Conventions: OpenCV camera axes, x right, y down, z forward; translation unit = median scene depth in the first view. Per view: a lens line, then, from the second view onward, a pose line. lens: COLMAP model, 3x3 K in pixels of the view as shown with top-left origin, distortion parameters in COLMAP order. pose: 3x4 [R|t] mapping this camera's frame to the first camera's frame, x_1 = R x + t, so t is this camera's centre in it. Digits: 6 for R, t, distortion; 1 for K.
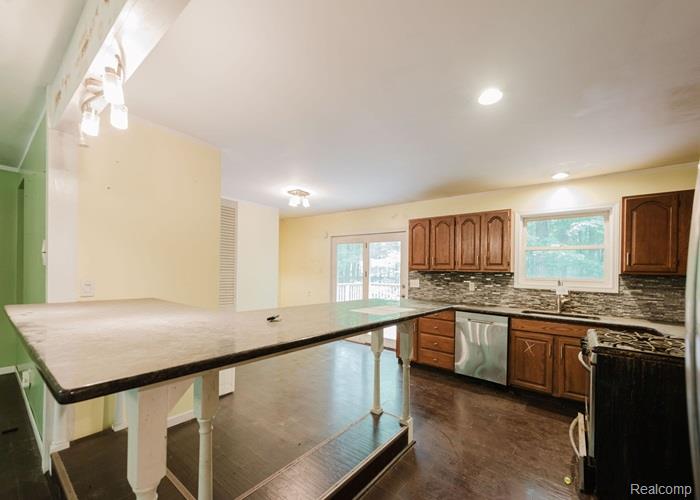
lens RADIAL K [[289.2, 0, 350.5], [0, 289.2, 275.7], [0, 0, 1]] dist [-0.000119, -0.000131]
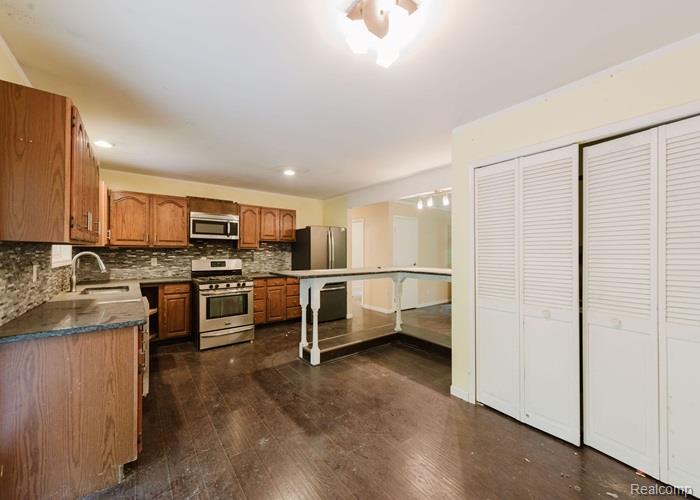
lens RADIAL K [[272.0, 0, 350.0], [0, 272.0, 250.0], [0, 0, 1]] dist [0.000877, -0.000124]
pose [[-0.969297, -0.024717, 0.244648, -0.035335], [-0.023154, 0.999689, 0.009265, -0.003280], [-0.244801, 0.003316, -0.969568, 0.208215]]
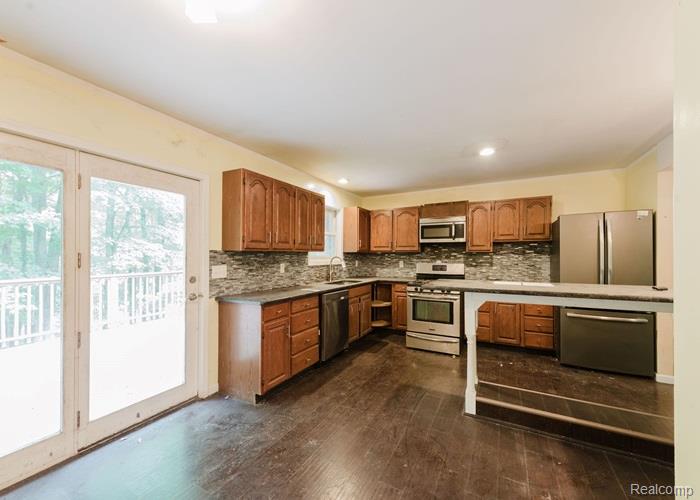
lens RADIAL K [[273.2, 0, 358.7], [0, 273.2, 255.0], [0, 0, 1]] dist [0.013110, -0.000161]
pose [[-0.186212, -0.021781, 0.982268, -0.070664], [0.008475, 0.999681, 0.023773, -0.003472], [-0.982473, 0.012752, -0.185968, 0.144690]]
